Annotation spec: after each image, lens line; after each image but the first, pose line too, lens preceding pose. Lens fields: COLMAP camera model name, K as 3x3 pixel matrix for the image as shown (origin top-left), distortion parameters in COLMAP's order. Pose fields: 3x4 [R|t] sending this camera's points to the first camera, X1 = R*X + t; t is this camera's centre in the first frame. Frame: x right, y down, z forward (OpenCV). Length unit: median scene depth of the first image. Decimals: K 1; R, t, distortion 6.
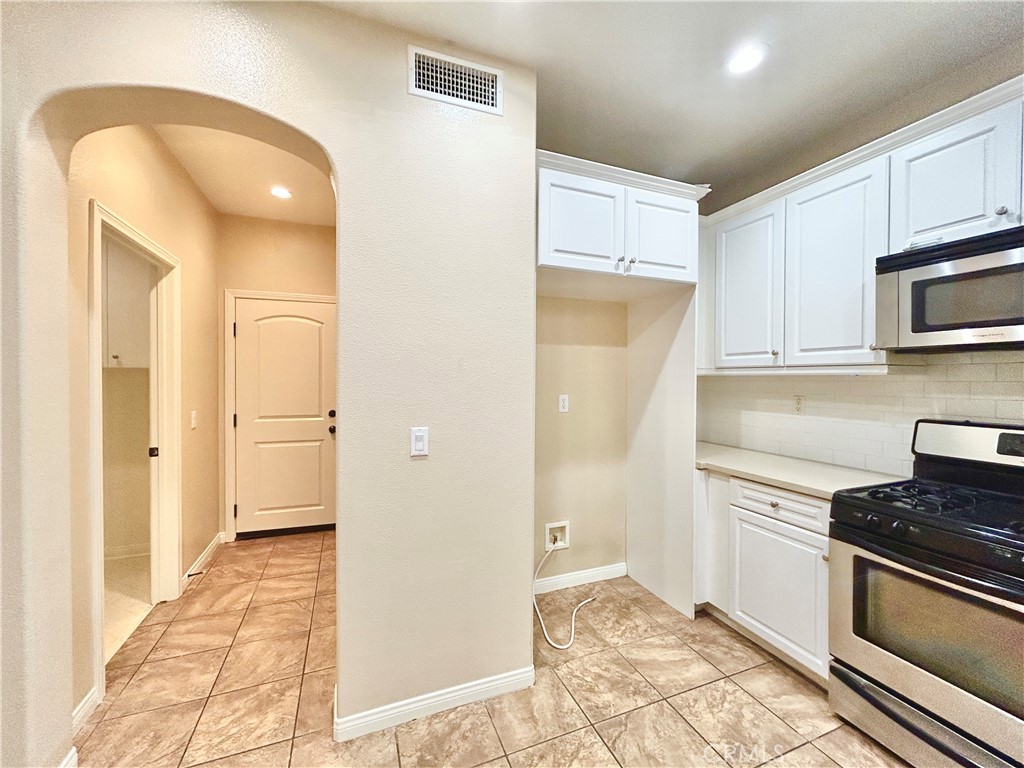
lens RADIAL K [[413.4, 0, 511.4], [0, 413.4, 381.3], [0, 0, 1]] dist [0.004509, 0.000345]
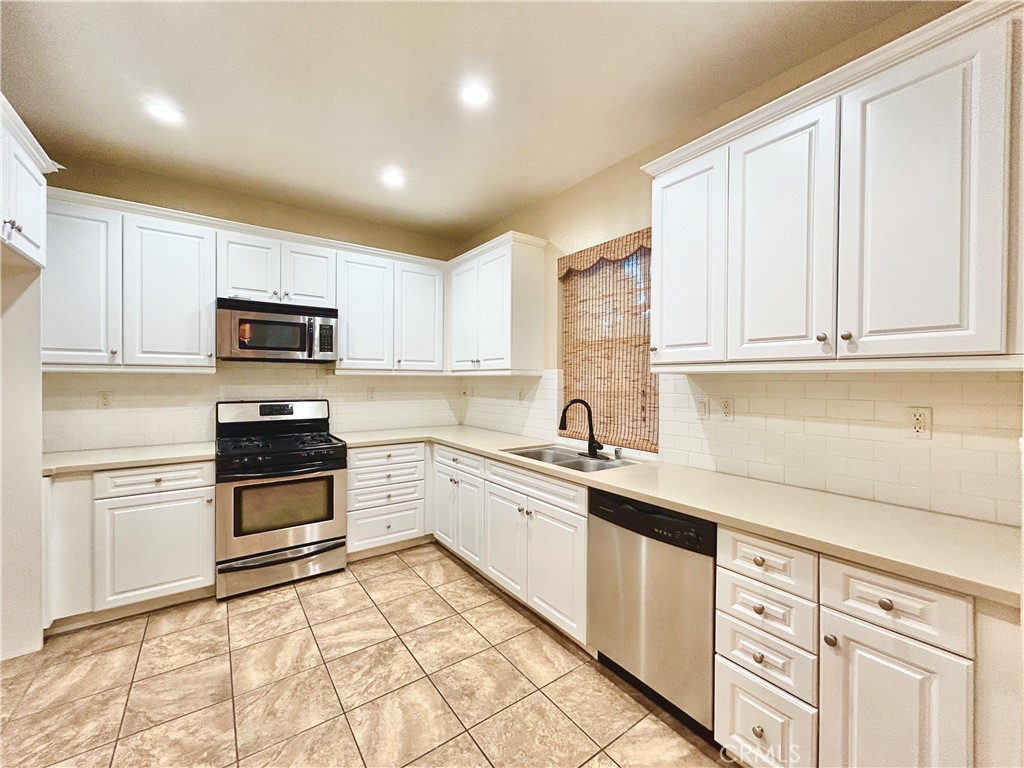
lens RADIAL K [[413.4, 0, 511.5], [0, 413.4, 382.1], [0, 0, 1]] dist [0.004509, 0.000345]
pose [[-0.252244, -0.007108, 0.967637, -0.803223], [0.005049, 0.999950, 0.008661, 0.007663], [-0.967650, 0.007070, -0.252196, 0.310136]]
